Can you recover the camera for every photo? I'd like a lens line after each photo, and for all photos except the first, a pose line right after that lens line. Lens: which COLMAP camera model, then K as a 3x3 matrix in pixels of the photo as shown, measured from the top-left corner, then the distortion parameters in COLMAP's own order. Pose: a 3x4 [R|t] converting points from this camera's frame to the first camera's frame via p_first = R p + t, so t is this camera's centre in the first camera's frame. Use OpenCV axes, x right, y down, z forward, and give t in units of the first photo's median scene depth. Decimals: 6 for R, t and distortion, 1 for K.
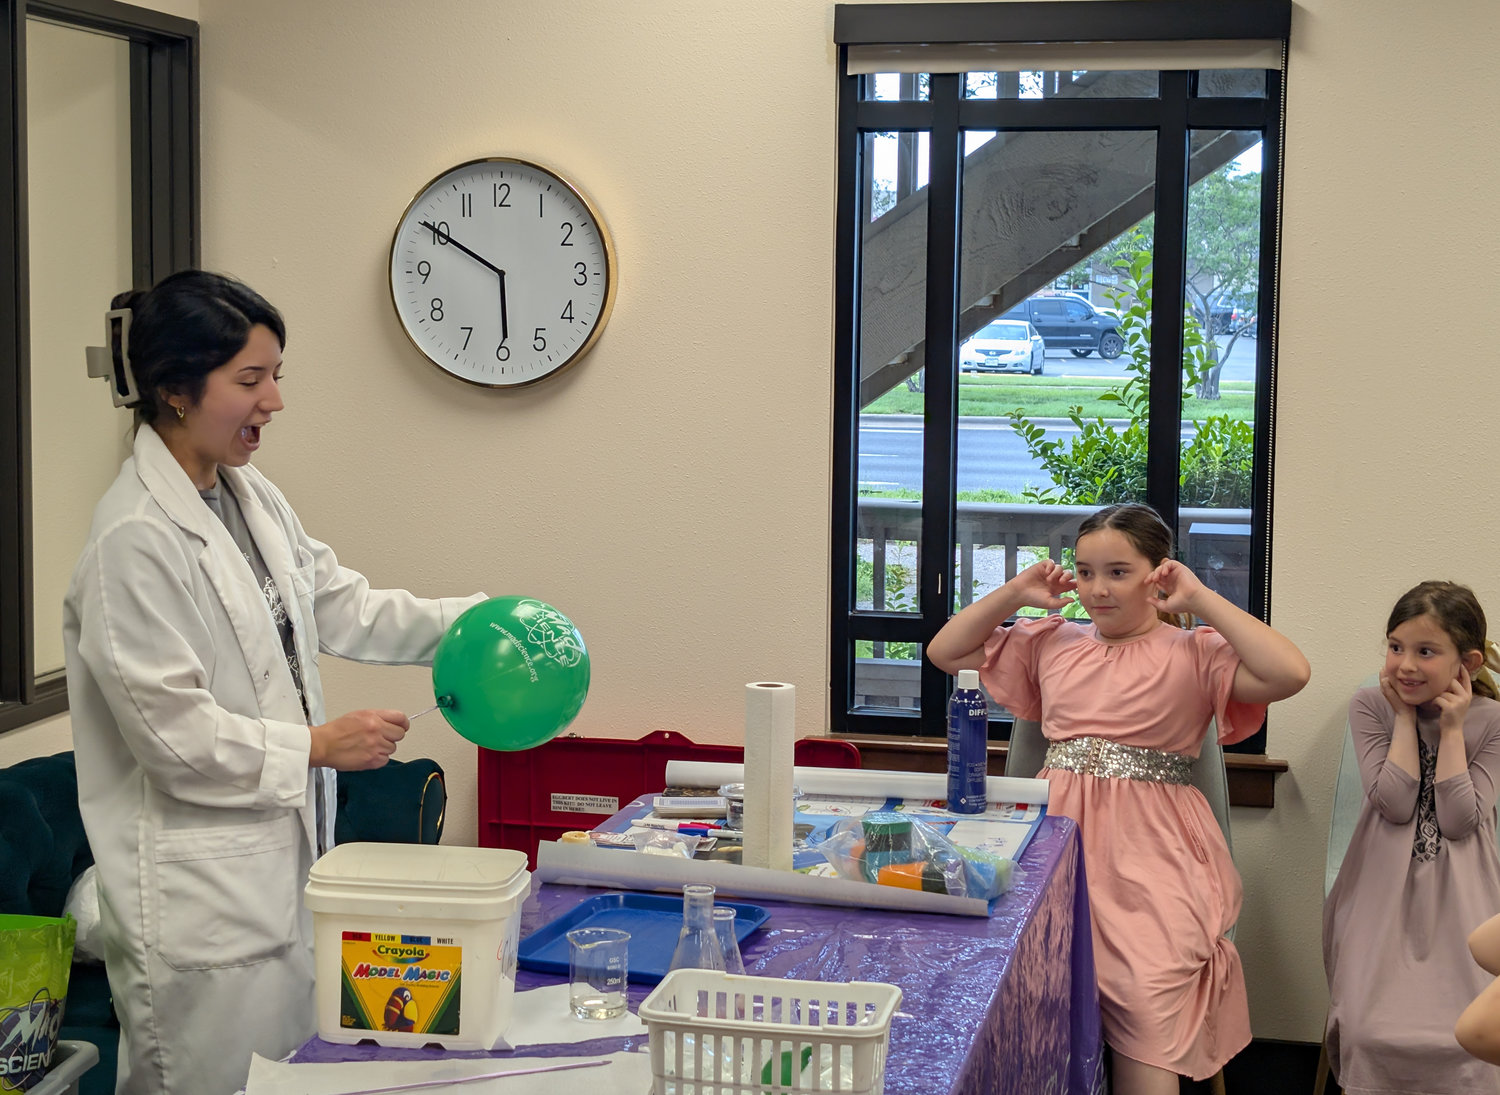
lens RADIAL K [[2550.7, 0, 745.4], [0, 2550.7, 483.7], [0, 0, 1]] dist [0.216326, -1.356976]
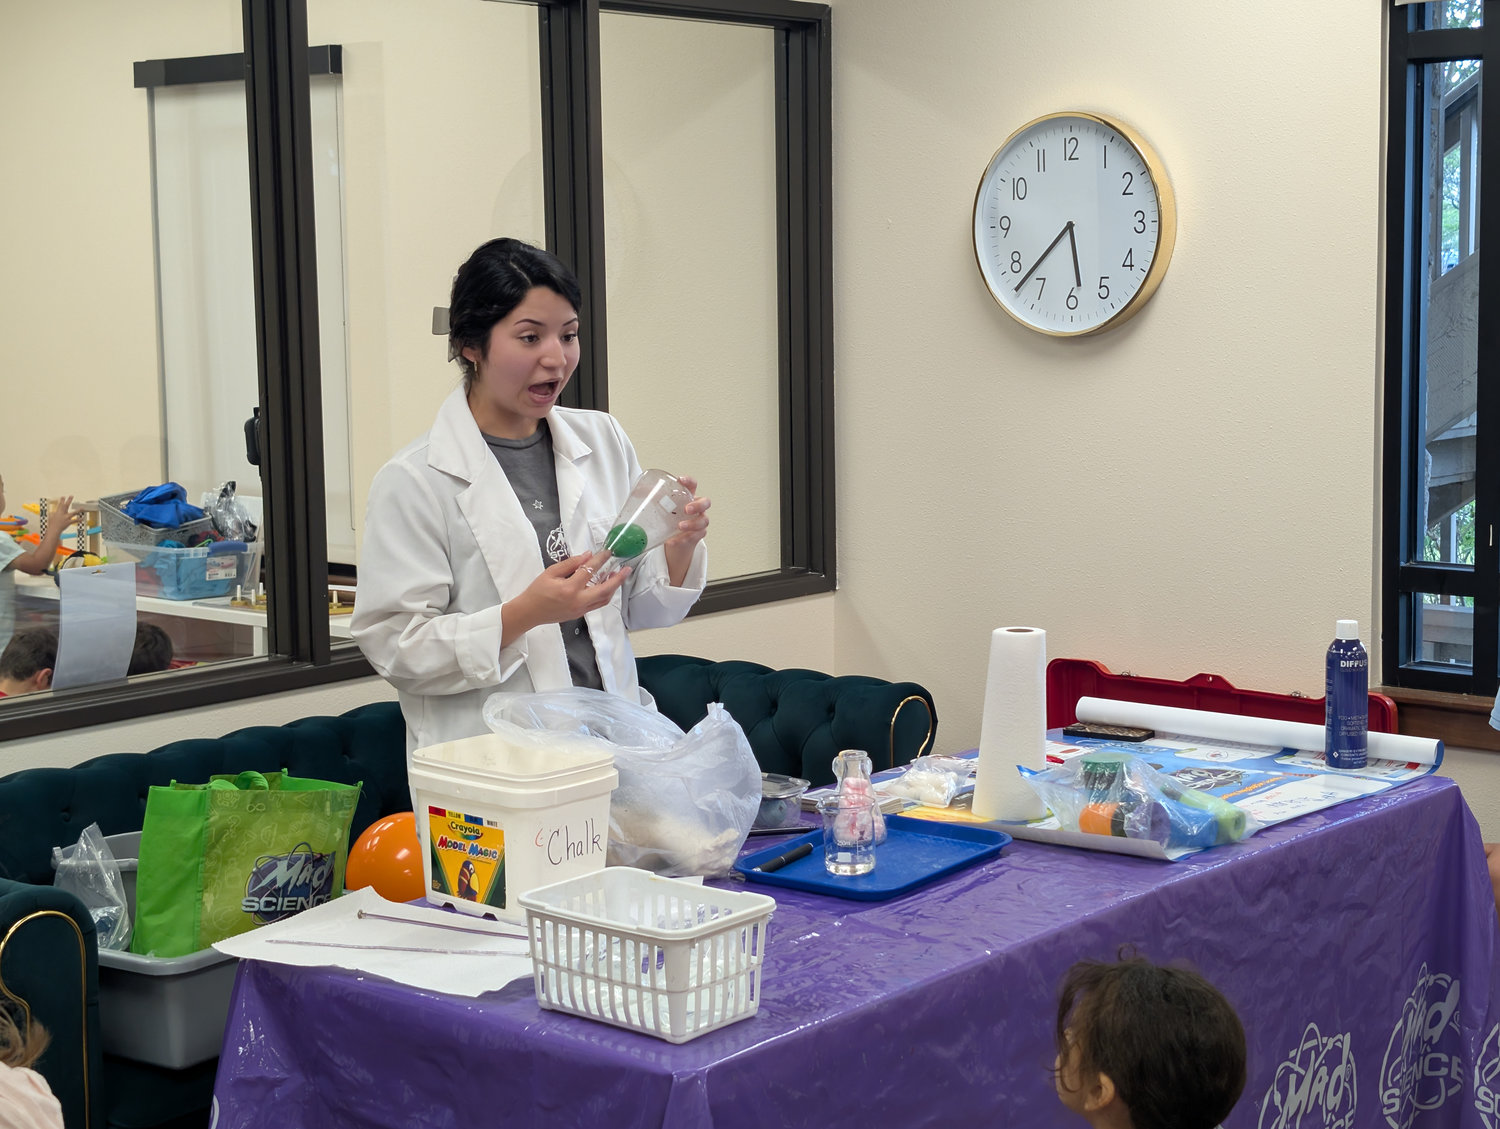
lens RADIAL K [[2446.0, 0, 706.4], [0, 2446.0, 490.4], [0, 0, 1]] dist [0.311839, -1.727822]
pose [[0.875273, 0.017267, -0.483320, 0.271097], [-0.006953, 0.999708, 0.023124, 0.003364], [0.483579, -0.016880, 0.875138, 0.055188]]
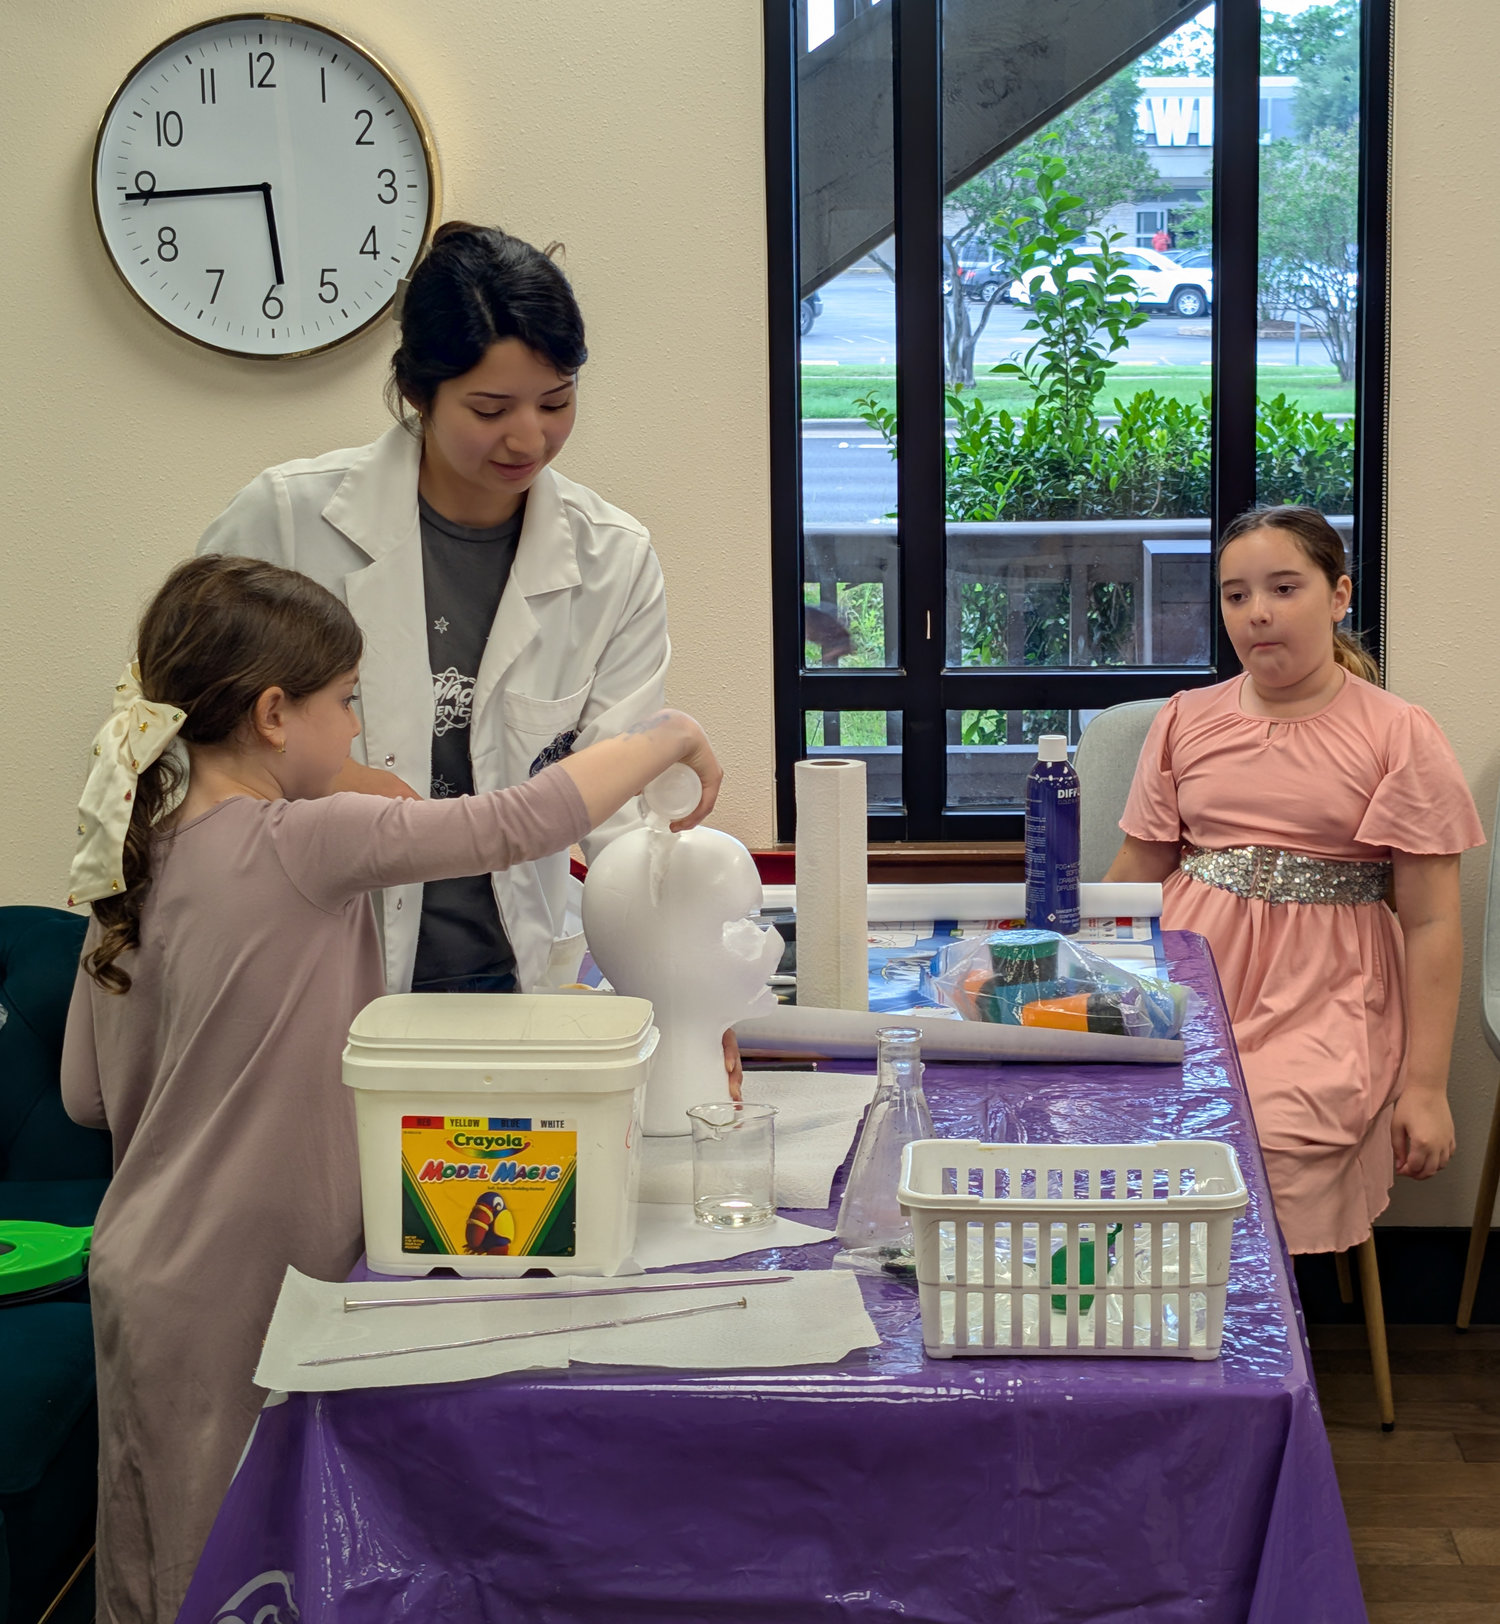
lens RADIAL K [[3658.8, 0, 944.7], [0, 3658.8, 893.6], [0, 0, 1]] dist [0.038838, -0.113672]
pose [[0.983097, -0.048288, 0.176601, -0.103352], [0.030112, 0.994101, 0.104190, 0.007886], [-0.180590, -0.097111, 0.978753, 0.002769]]
